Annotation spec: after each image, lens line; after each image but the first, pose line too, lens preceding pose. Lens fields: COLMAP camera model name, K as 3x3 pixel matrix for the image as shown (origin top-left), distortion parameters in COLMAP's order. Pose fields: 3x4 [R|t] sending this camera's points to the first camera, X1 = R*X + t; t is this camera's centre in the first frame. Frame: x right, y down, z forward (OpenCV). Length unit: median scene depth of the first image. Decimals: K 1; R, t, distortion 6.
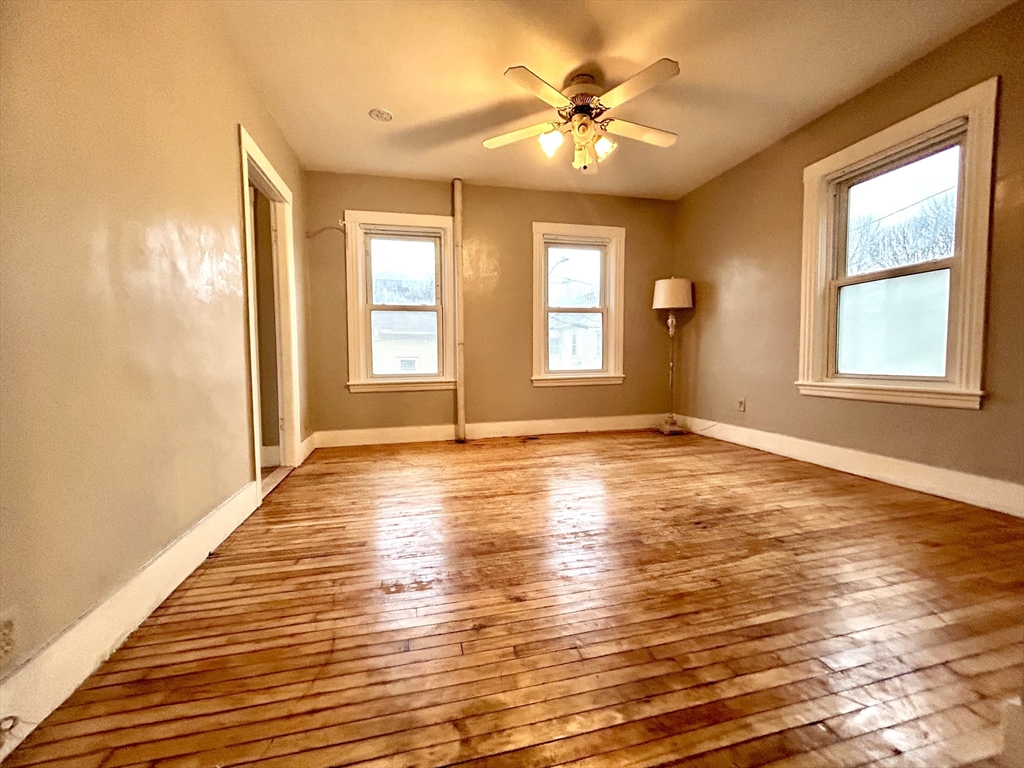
lens RADIAL K [[412.5, 0, 510.5], [0, 412.5, 379.8], [0, 0, 1]] dist [0.002147, 0.000836]
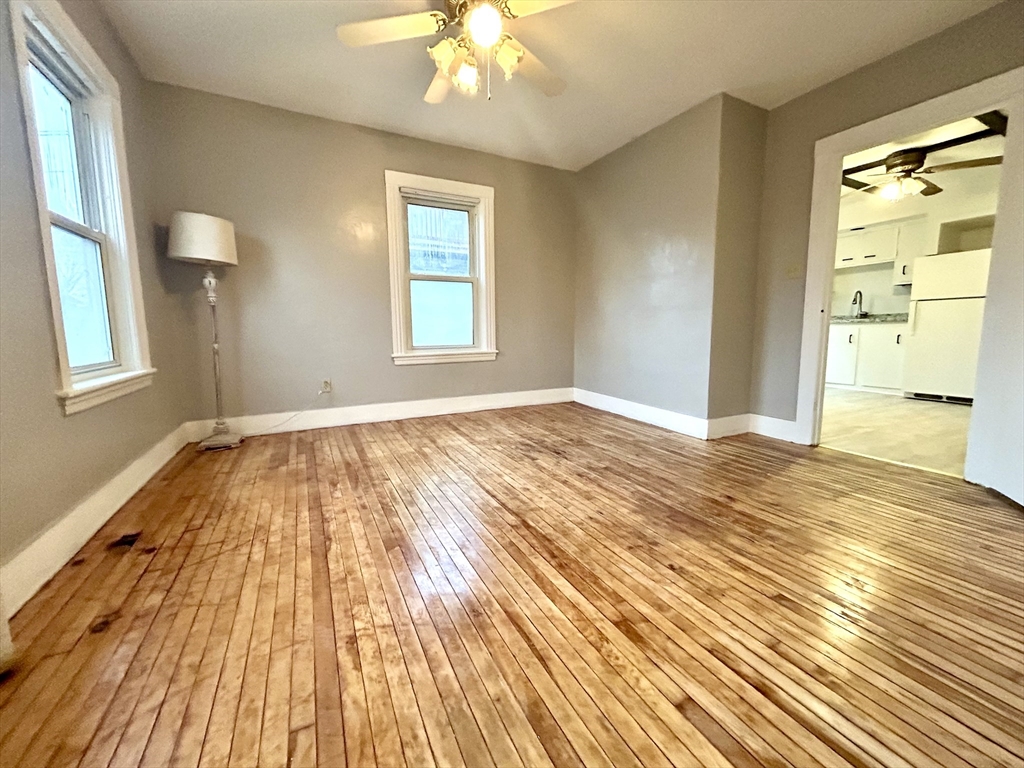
lens RADIAL K [[412.5, 0, 513.8], [0, 412.5, 382.3], [0, 0, 1]] dist [0.002147, 0.000836]
pose [[-0.247625, -0.110159, 0.962573, -0.729996], [0.064187, 0.989467, 0.129749, -0.066819], [-0.966727, 0.093914, -0.237946, 1.302568]]
